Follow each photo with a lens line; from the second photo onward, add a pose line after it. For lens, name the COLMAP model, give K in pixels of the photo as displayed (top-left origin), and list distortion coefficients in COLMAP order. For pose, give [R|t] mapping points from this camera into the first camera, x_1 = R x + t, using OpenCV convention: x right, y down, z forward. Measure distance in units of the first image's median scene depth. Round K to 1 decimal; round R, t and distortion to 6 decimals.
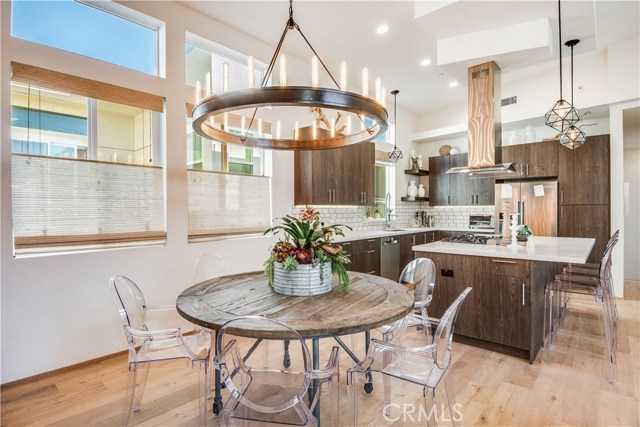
lens RADIAL K [[329.5, 0, 320.4], [0, 329.5, 211.1], [0, 0, 1]] dist [-0.005230, -0.004738]
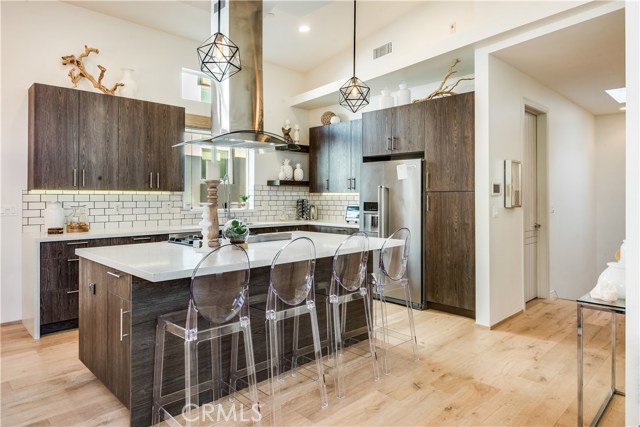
lens RADIAL K [[405.9, 0, 317.3], [0, 405.9, 195.5], [0, 0, 1]] dist [0.003154, 0.000200]
pose [[0.998076, 0.006779, -0.061629, 0.549478], [-0.007266, 0.999944, -0.007676, -0.002296], [0.061573, 0.008109, 0.998070, 0.103356]]
